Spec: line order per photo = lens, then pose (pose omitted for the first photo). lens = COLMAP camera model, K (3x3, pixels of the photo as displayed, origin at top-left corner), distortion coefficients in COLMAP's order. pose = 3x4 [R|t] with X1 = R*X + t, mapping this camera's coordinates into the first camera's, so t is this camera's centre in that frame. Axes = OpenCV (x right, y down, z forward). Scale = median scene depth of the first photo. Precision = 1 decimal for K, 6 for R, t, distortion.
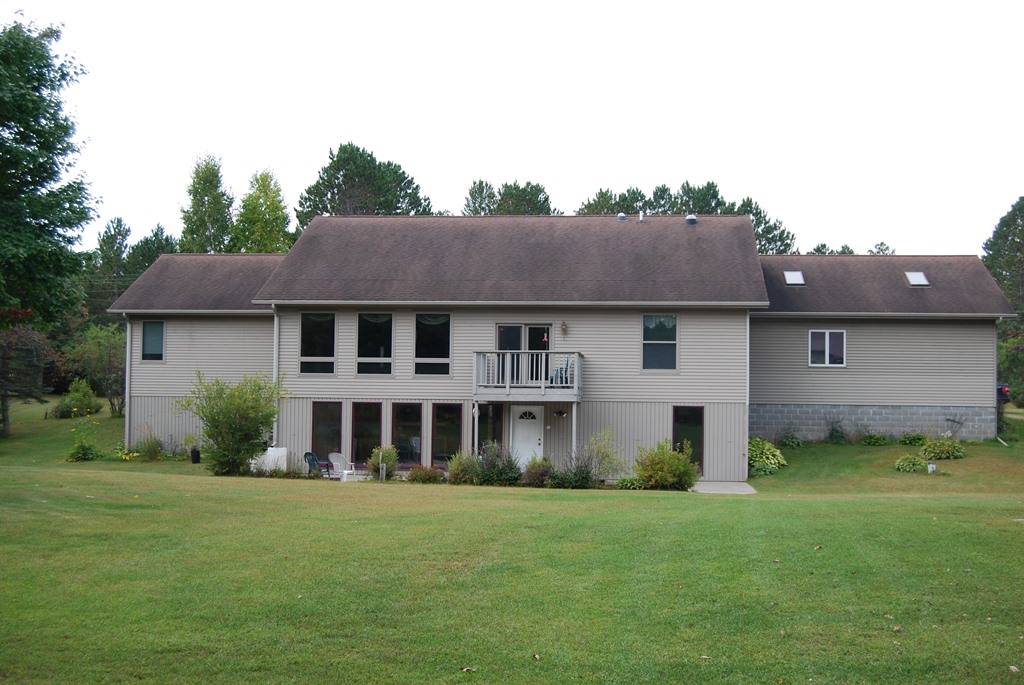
lens RADIAL K [[1299.6, 0, 519.5], [0, 1299.6, 344.3], [0, 0, 1]] dist [-0.047798, 0.000000]
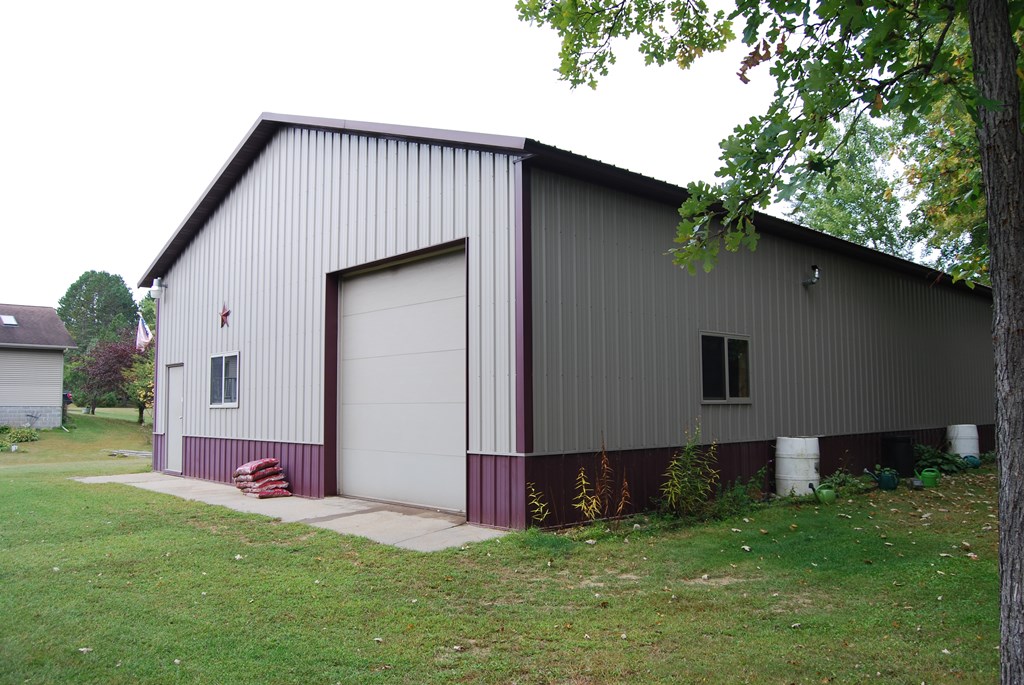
lens RADIAL K [[797.2, 0, 520.6], [0, 797.2, 345.7], [0, 0, 1]] dist [-0.095351, 0.034661]
pose [[0.633237, 0.042825, 0.772772, -0.000401], [-0.021113, 0.999052, -0.038064, -0.000366], [-0.773670, 0.007788, 0.633541, -0.010011]]
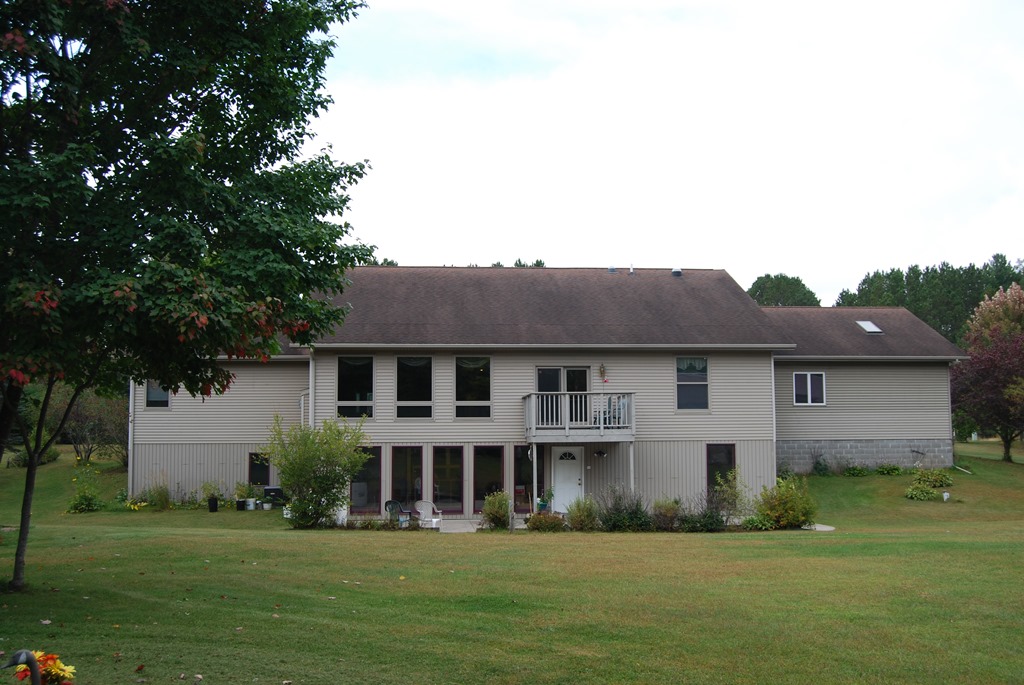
lens RADIAL K [[1015.2, 0, 510.9], [0, 1015.2, 345.9], [0, 0, 1]] dist [-0.059755, 0.000000]
pose [[0.981772, -0.000490, 0.190059, -0.187104], [0.009966, 0.998754, -0.048904, 0.006750], [-0.189799, 0.049907, 0.980554, 0.221399]]
